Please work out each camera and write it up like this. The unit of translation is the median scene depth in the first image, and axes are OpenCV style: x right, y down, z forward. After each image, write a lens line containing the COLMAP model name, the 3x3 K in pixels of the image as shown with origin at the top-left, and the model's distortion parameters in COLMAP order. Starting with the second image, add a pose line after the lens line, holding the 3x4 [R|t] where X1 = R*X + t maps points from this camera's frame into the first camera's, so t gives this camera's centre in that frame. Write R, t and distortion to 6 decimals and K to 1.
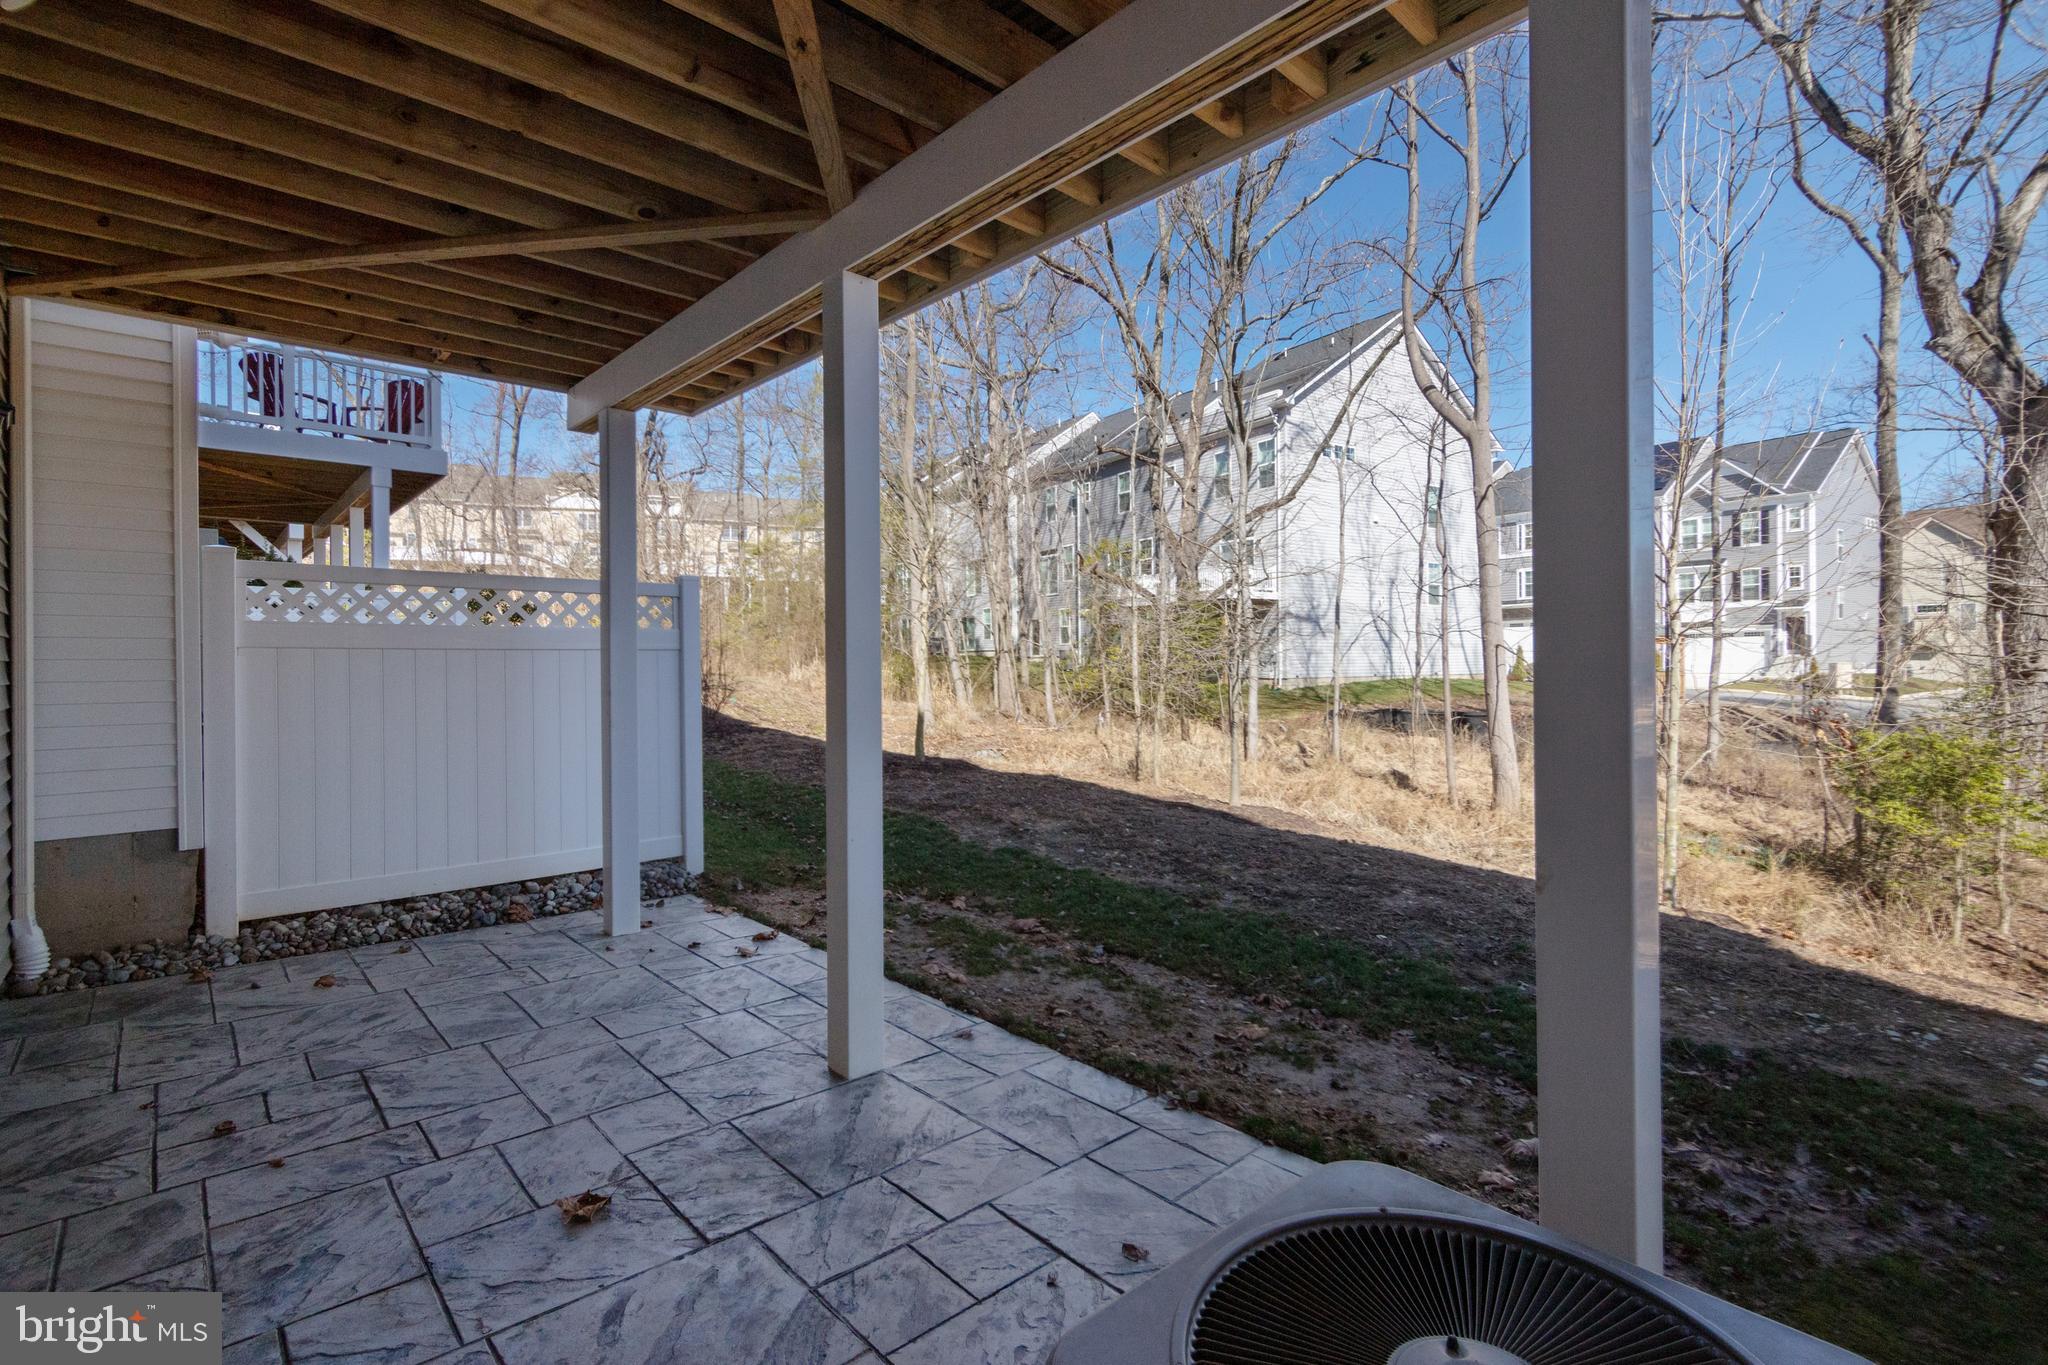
lens RADIAL K [[939.0, 0, 1020.4], [0, 939.0, 667.8], [0, 0, 1]] dist [0.005586, -0.000028]
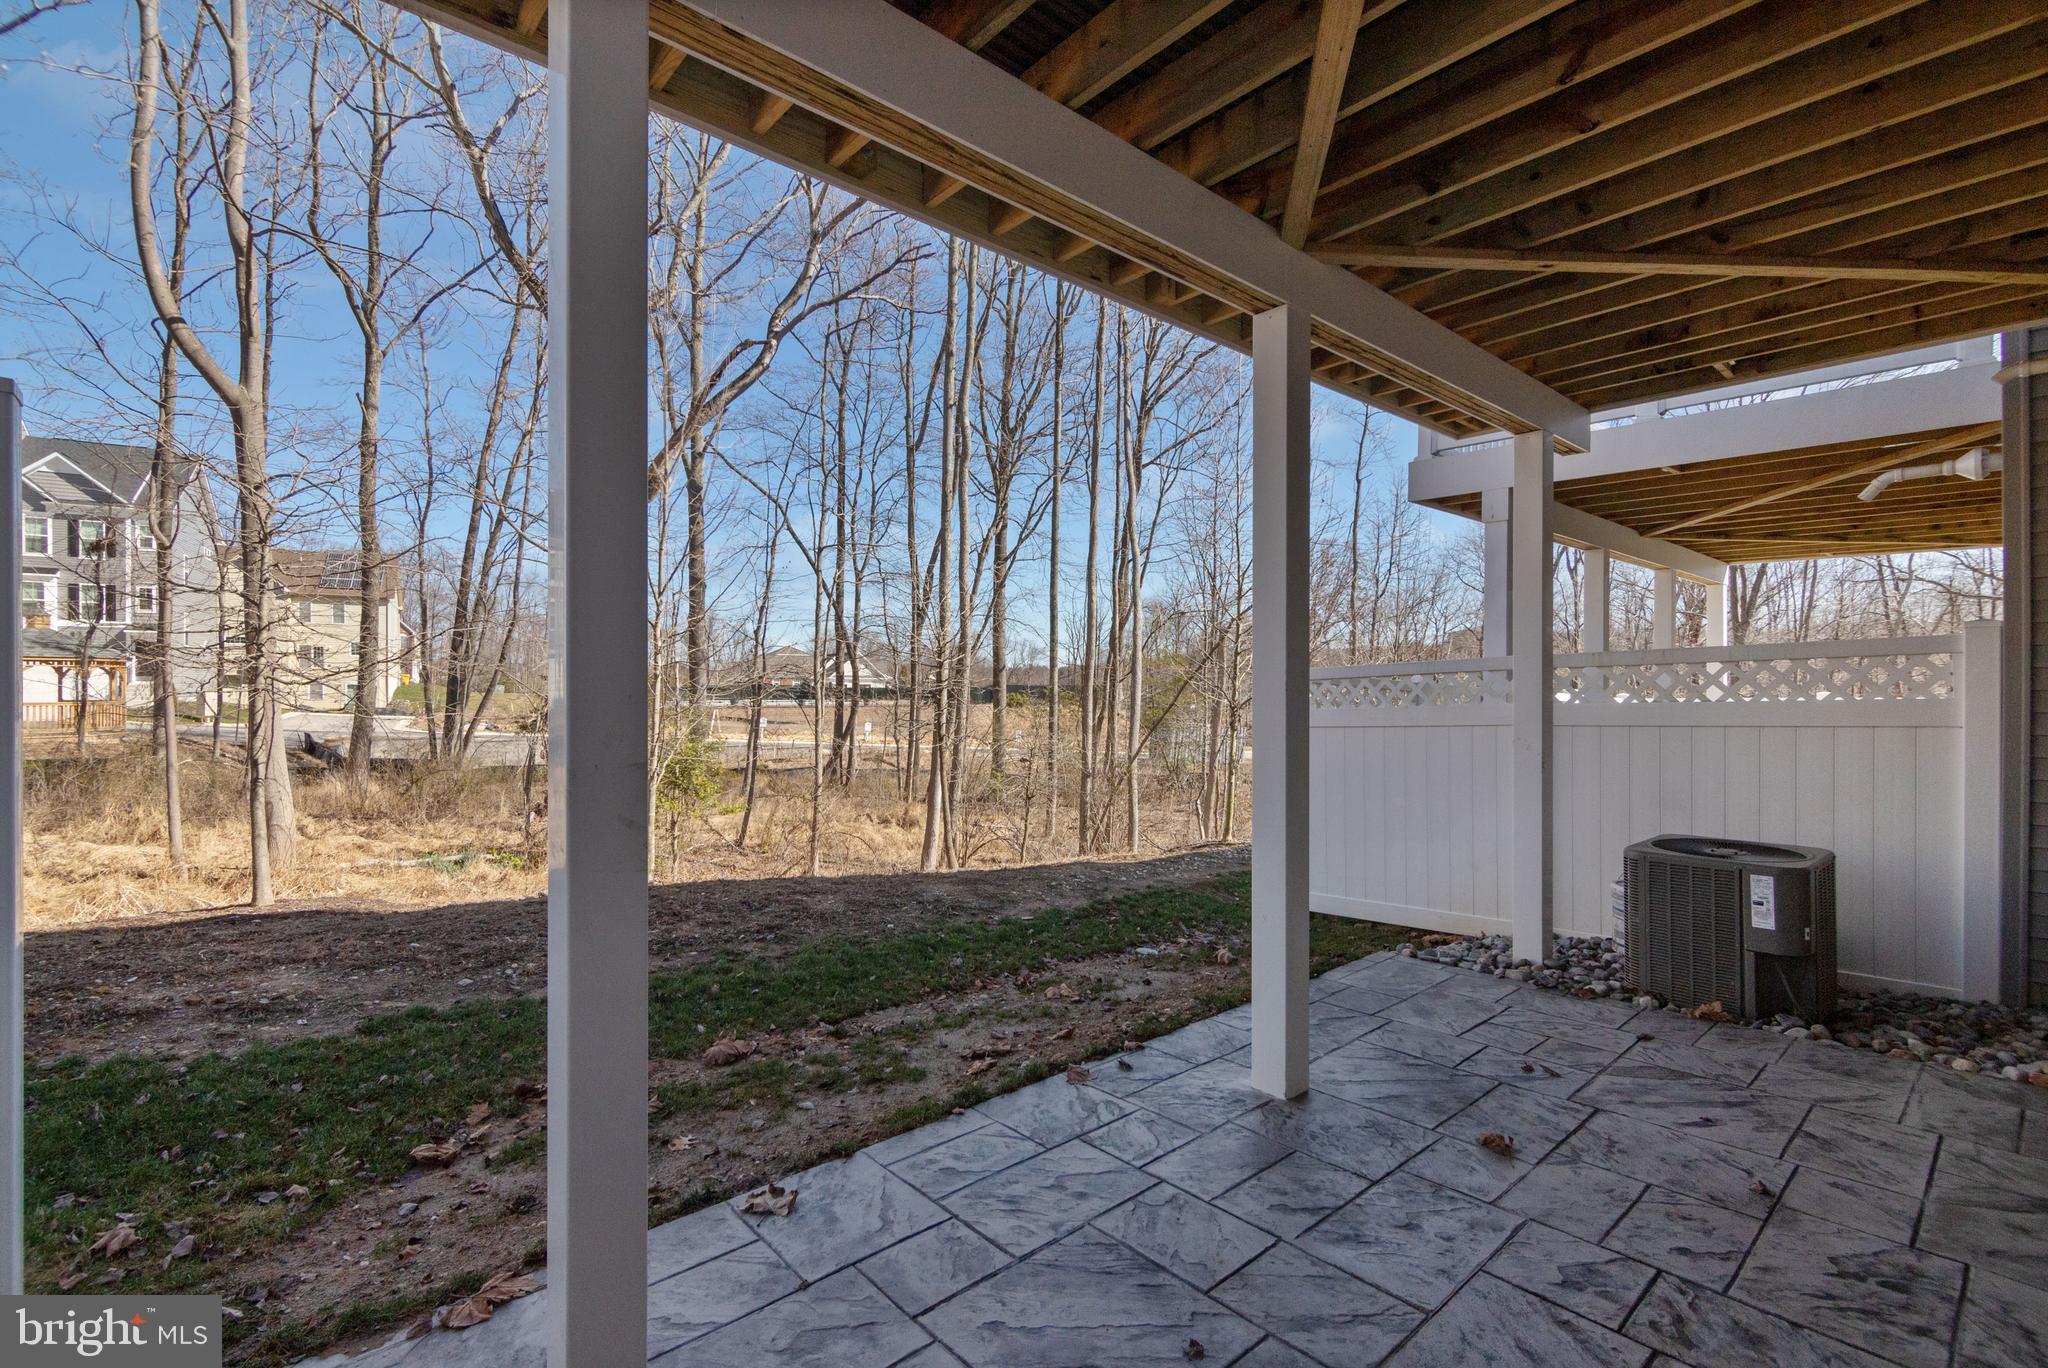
lens RADIAL K [[939.0, 0, 1021.7], [0, 939.0, 689.5], [0, 0, 1]] dist [0.005586, -0.000028]
pose [[0.011461, 0.001511, 0.999933, -1.036617], [0.004265, 0.999990, -0.001560, -0.005219], [-0.999925, 0.004283, 0.011455, 1.097038]]
